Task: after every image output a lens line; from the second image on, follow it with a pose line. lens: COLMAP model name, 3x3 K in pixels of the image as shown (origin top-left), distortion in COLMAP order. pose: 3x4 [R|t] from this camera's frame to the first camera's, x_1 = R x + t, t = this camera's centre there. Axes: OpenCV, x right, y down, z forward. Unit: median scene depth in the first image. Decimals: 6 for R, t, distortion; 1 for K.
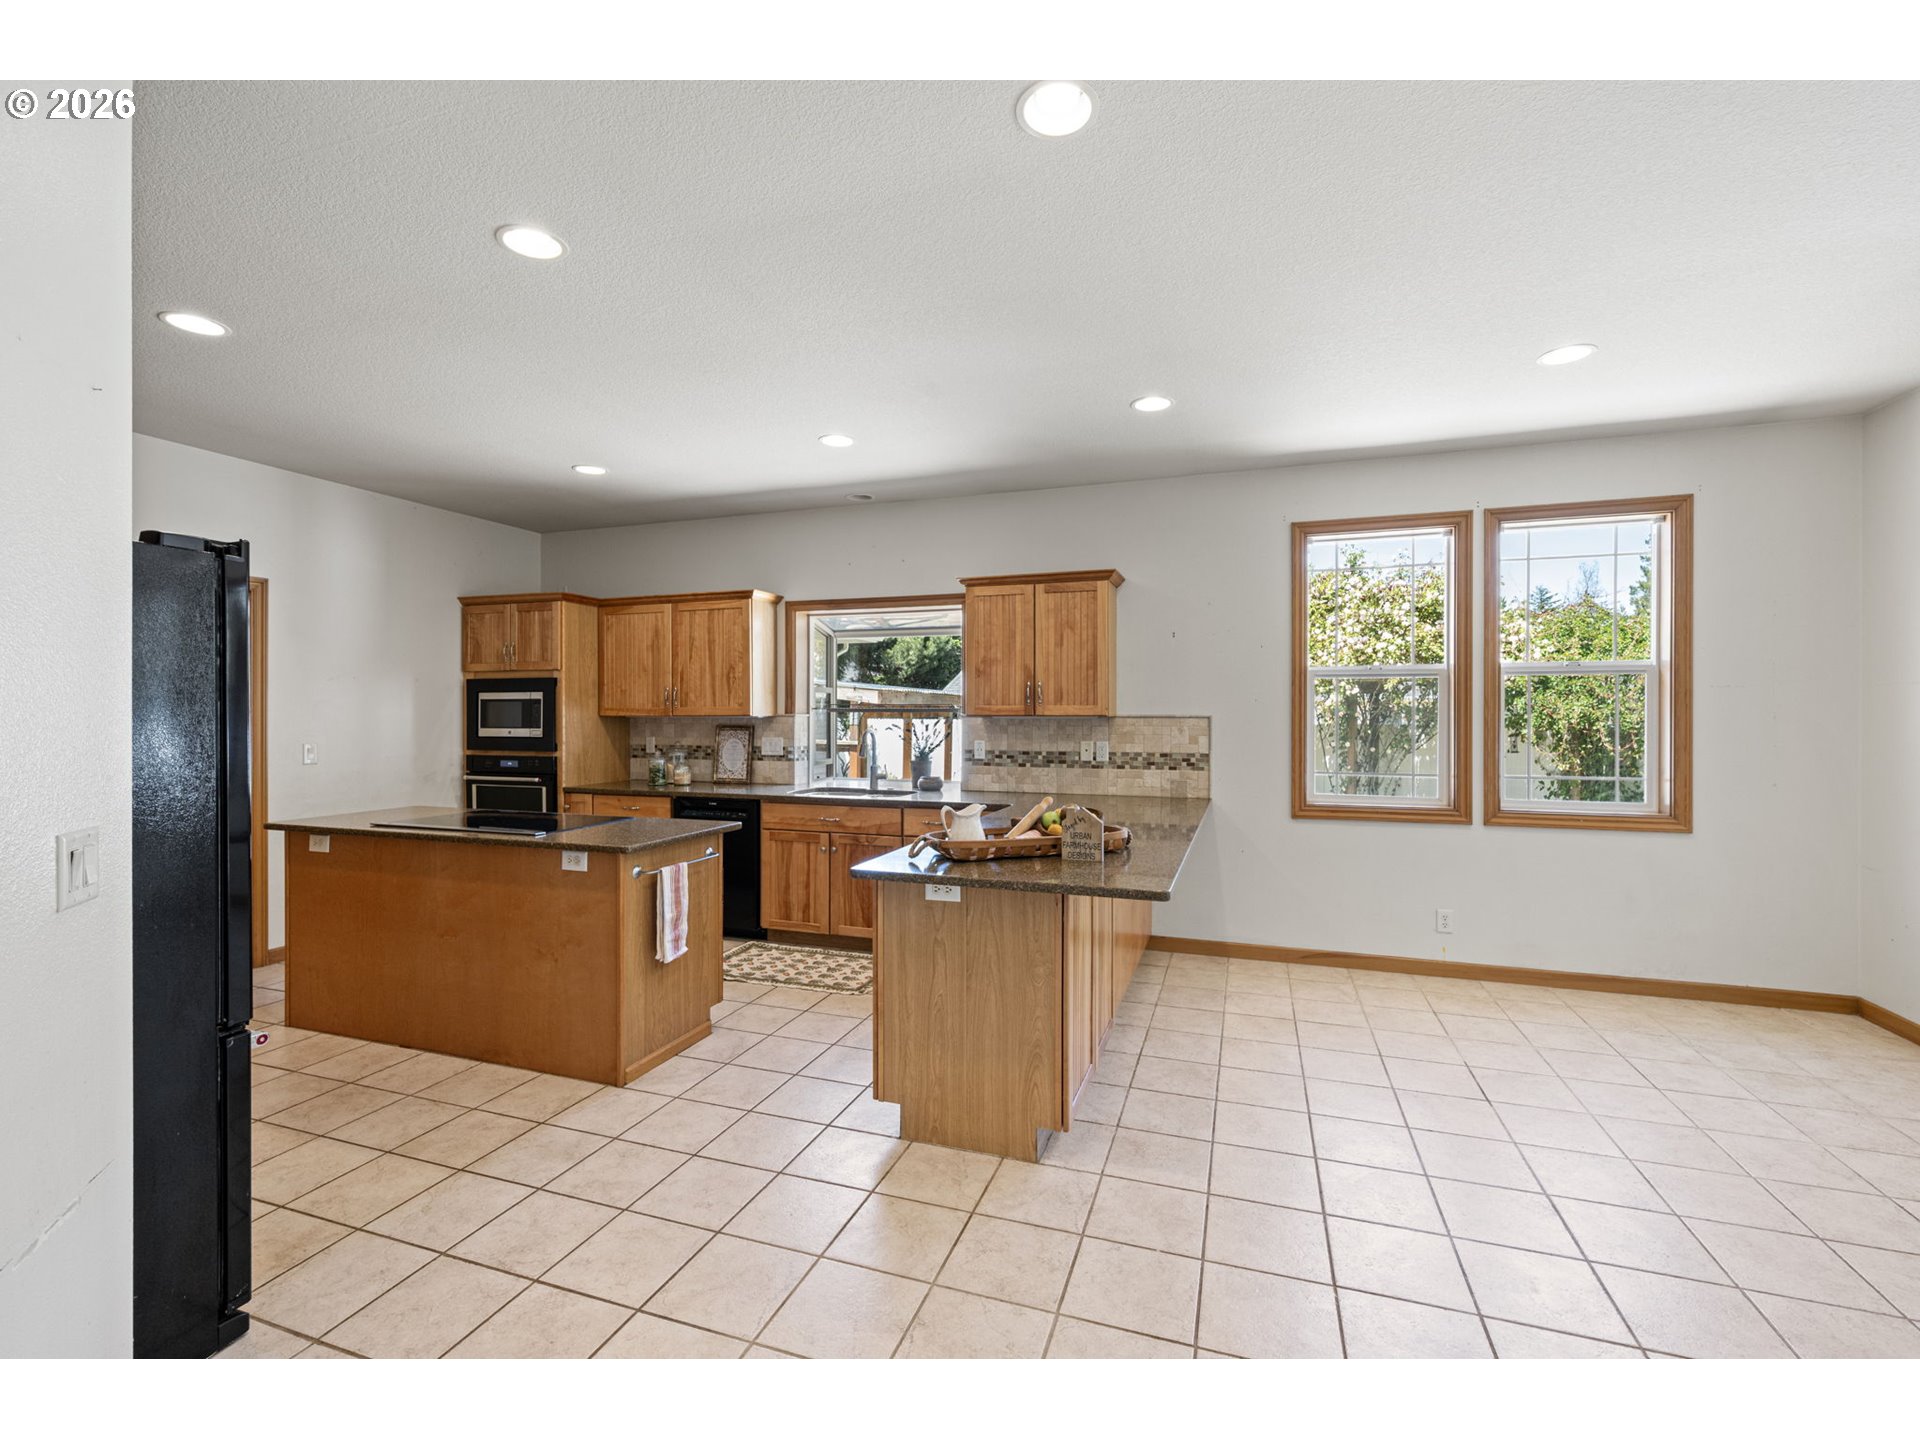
lens RADIAL K [[837.1, 0, 964.1], [0, 837.1, 717.0], [0, 0, 1]] dist [-0.003858, 0.000655]
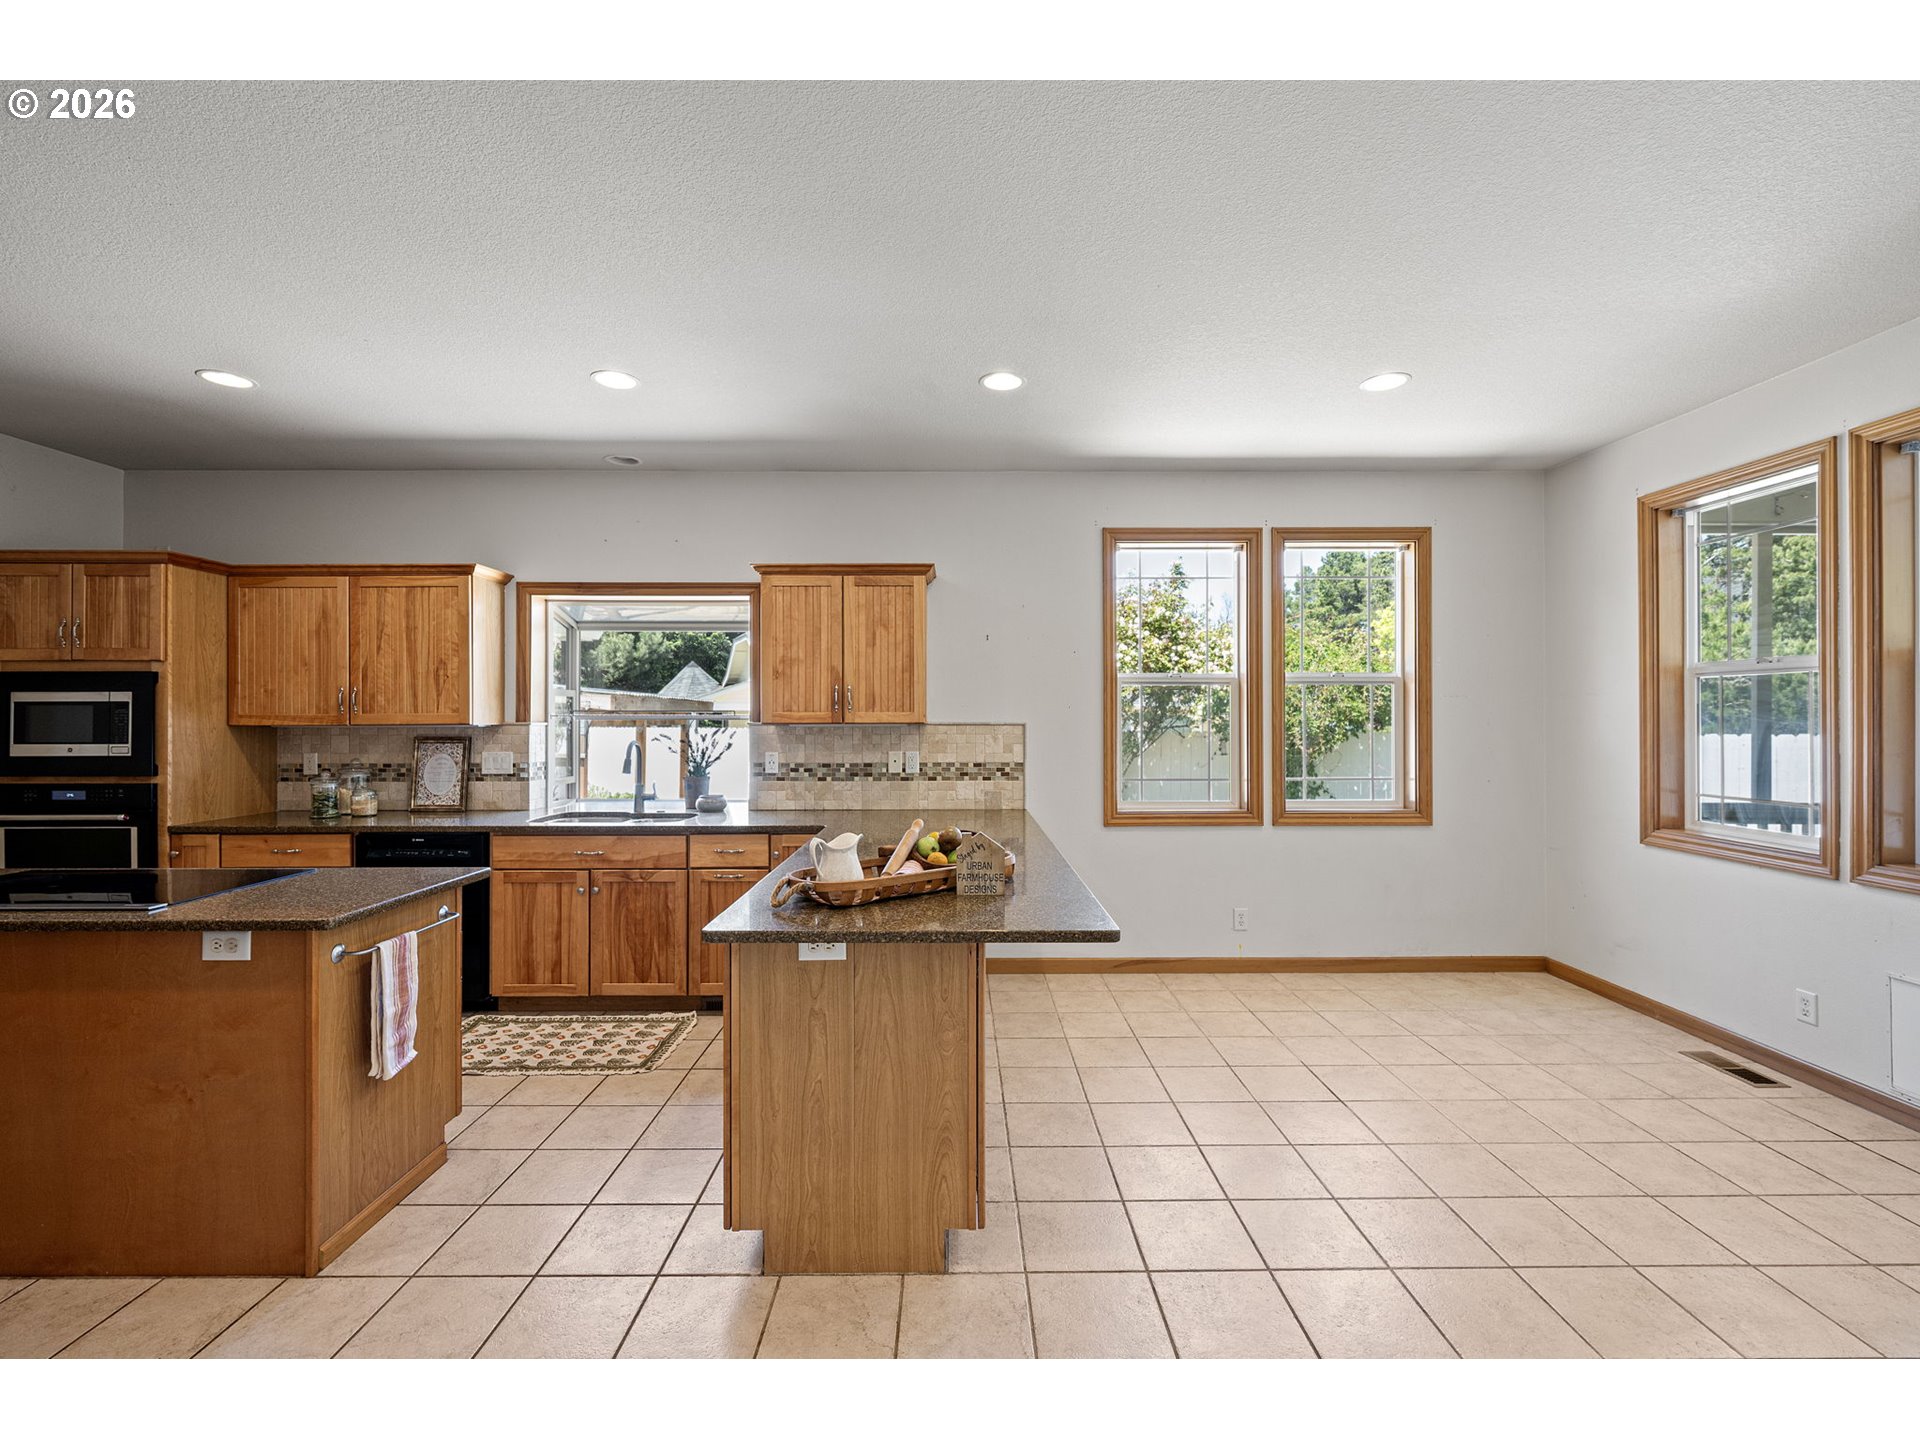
lens RADIAL K [[837.1, 0, 966.2], [0, 837.1, 715.9], [0, 0, 1]] dist [-0.003858, 0.000655]
pose [[0.941866, -0.000171, 0.335988, -0.086315], [0.003436, 0.999952, -0.009126, -0.000991], [-0.335971, 0.009750, 0.941822, 0.113869]]
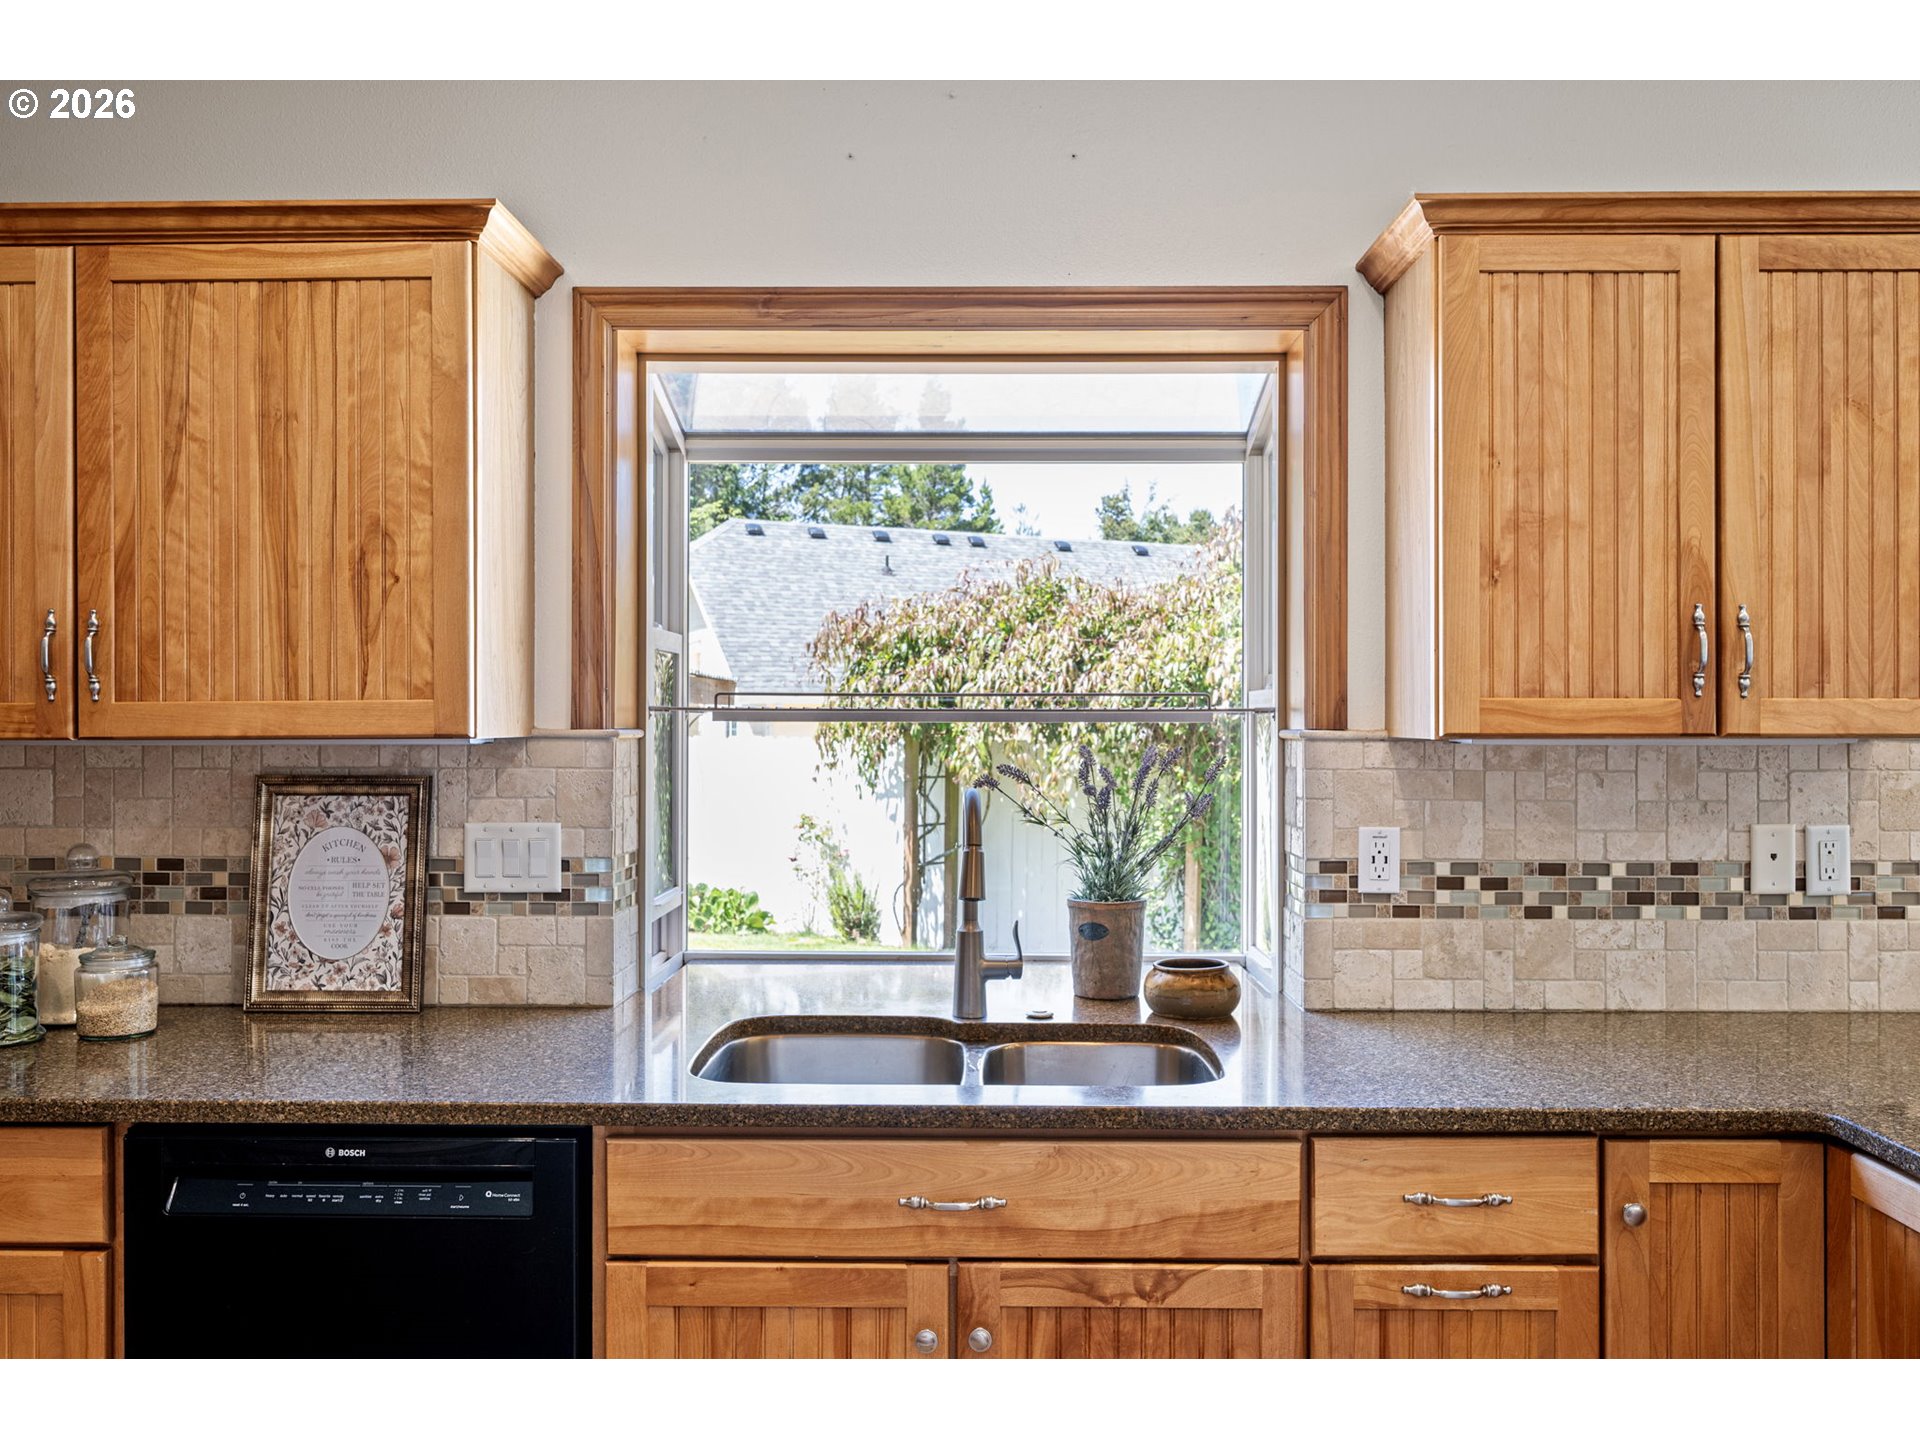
lens RADIAL K [[1516.2, 0, 964.8], [0, 1516.2, 717.0], [0, 0, 1]] dist [0.005865, -0.014723]
pose [[0.950910, 0.000648, 0.309467, -0.272641], [0.001502, 0.999976, -0.006711, -0.004595], [-0.309464, 0.006847, 0.950886, 0.589053]]
